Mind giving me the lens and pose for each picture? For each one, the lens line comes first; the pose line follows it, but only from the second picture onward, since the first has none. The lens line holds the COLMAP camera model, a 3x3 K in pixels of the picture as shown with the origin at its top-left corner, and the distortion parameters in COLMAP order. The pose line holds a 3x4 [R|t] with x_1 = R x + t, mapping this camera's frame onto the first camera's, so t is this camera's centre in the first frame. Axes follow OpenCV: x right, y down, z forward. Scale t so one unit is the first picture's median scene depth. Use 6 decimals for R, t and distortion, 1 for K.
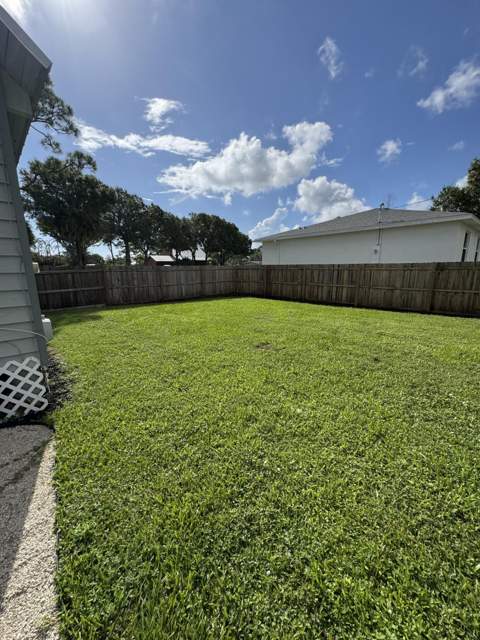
lens RADIAL K [[256.8, 0, 240.0], [0, 256.8, 320.0], [0, 0, 1]] dist [-0.002605, 0.000129]
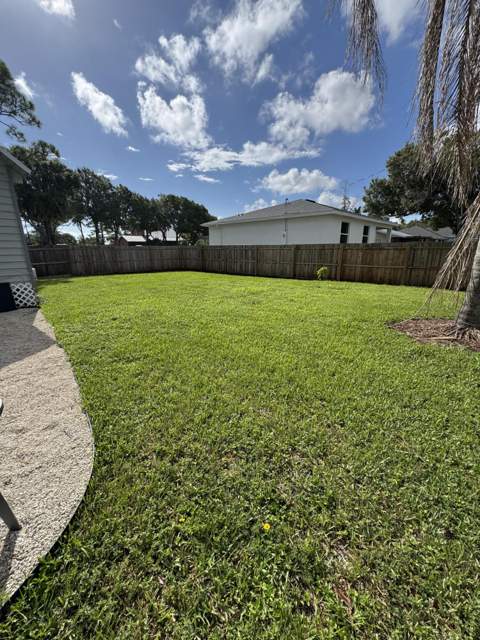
lens RADIAL K [[256.5, 0, 240.0], [0, 256.5, 320.0], [0, 0, 1]] dist [0.000001, 0.000247]
pose [[0.997665, -0.012943, 0.067055, 0.068185], [0.008190, 0.997466, 0.070666, 0.022757], [-0.067799, -0.069952, 0.995244, -0.105643]]
